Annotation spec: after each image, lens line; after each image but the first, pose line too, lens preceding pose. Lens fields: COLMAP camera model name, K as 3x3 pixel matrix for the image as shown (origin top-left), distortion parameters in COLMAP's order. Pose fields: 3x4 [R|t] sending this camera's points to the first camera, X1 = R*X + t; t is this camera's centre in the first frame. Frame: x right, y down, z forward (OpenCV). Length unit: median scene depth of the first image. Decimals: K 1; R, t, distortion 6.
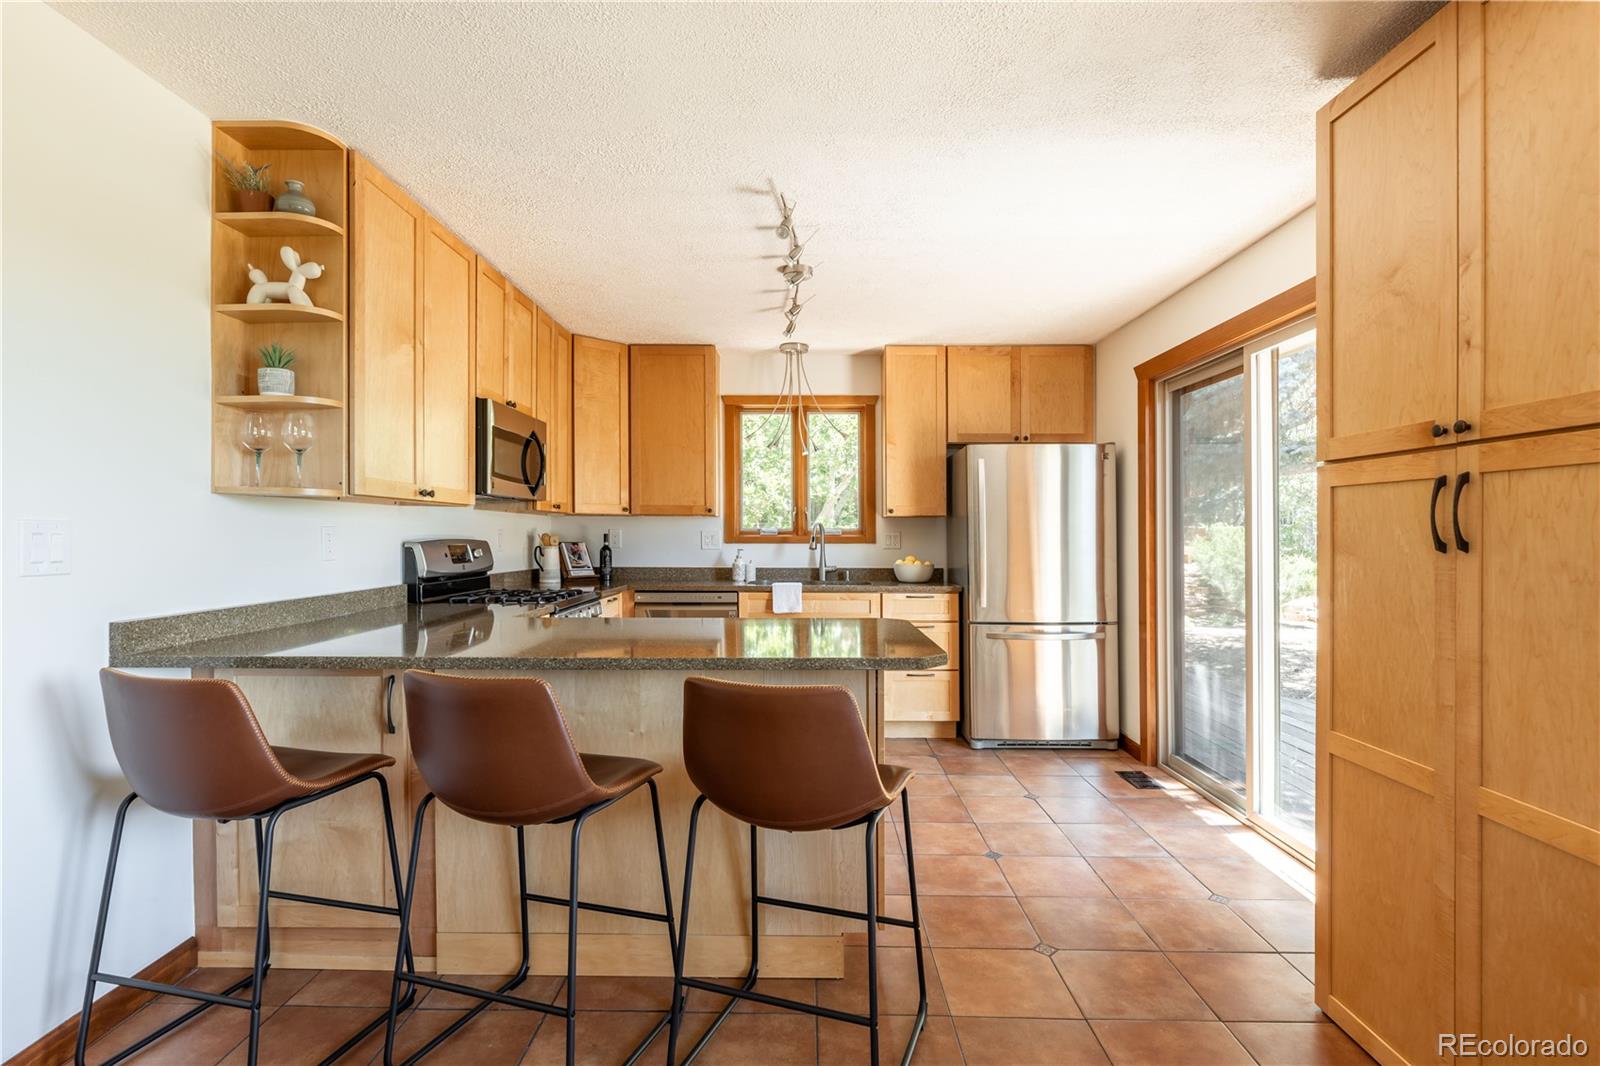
lens RADIAL K [[808.1, 0, 796.6], [0, 808.1, 539.3], [0, 0, 1]] dist [0.001383, -0.000546]
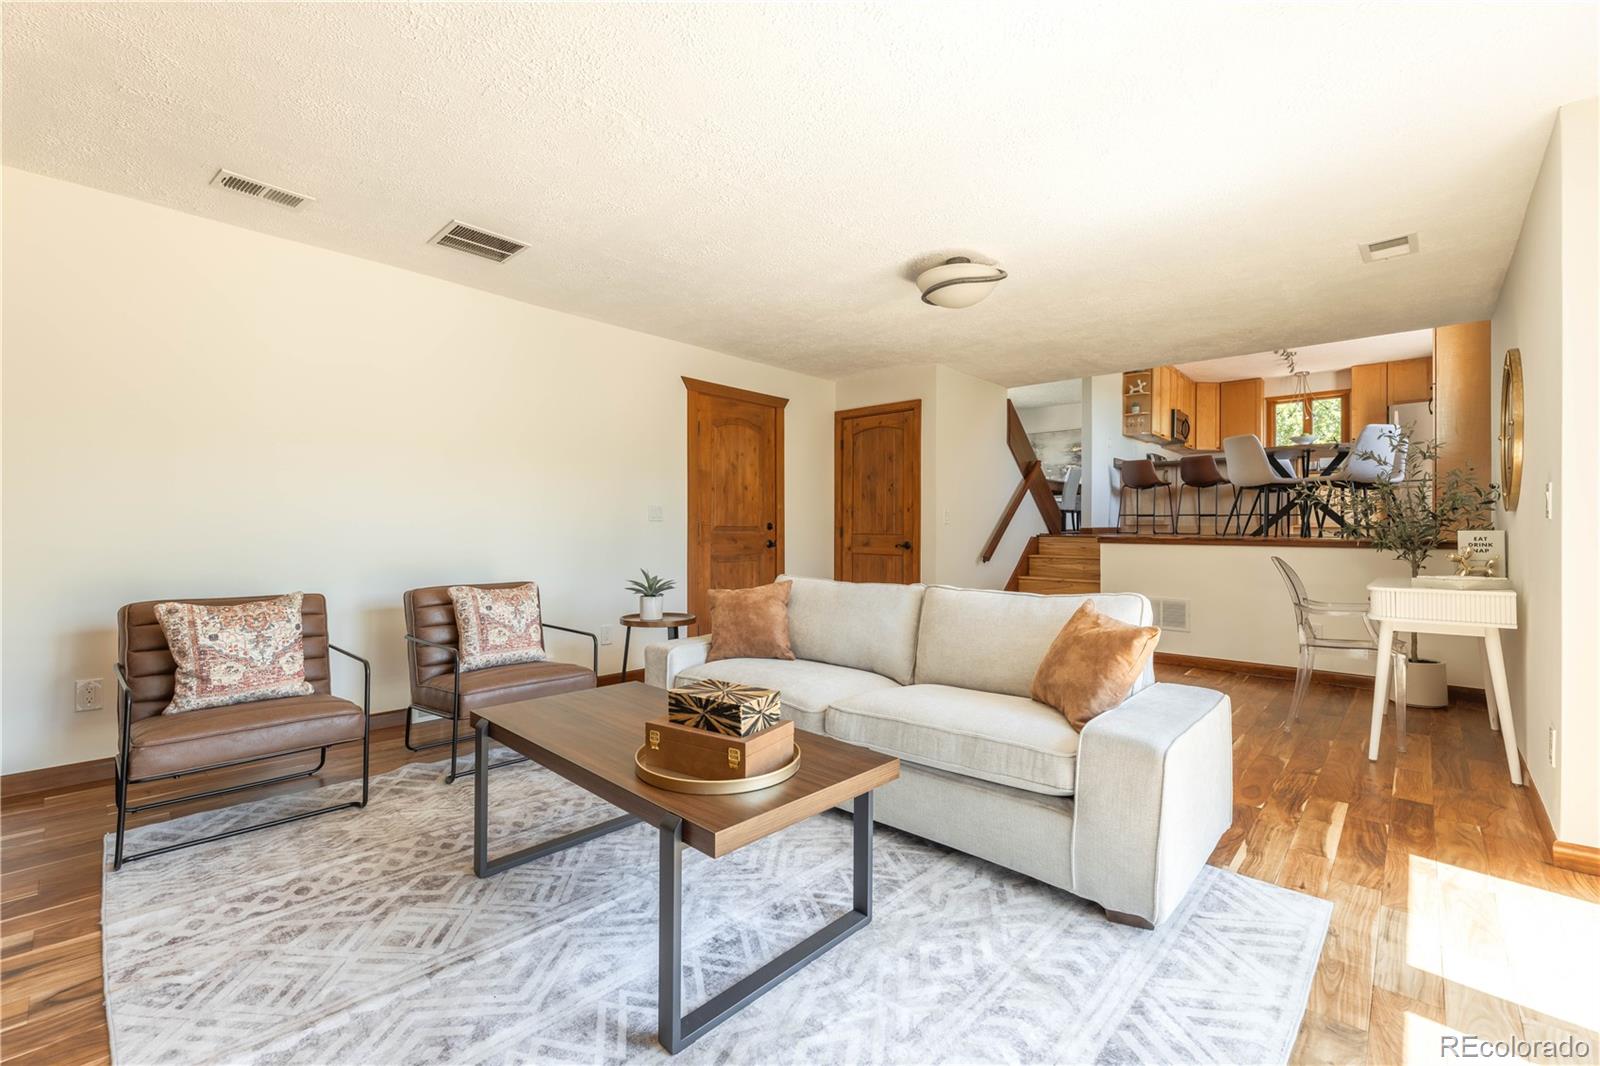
lens RADIAL K [[683.4, 0, 801.2], [0, 683.4, 534.5], [0, 0, 1]] dist [-0.000613, -0.000060]
pose [[0.744171, 0.003305, -0.667981, 0.239474], [-0.007522, 0.999966, -0.003432, 0.245198], [0.667946, 0.007578, 0.744171, -1.428797]]
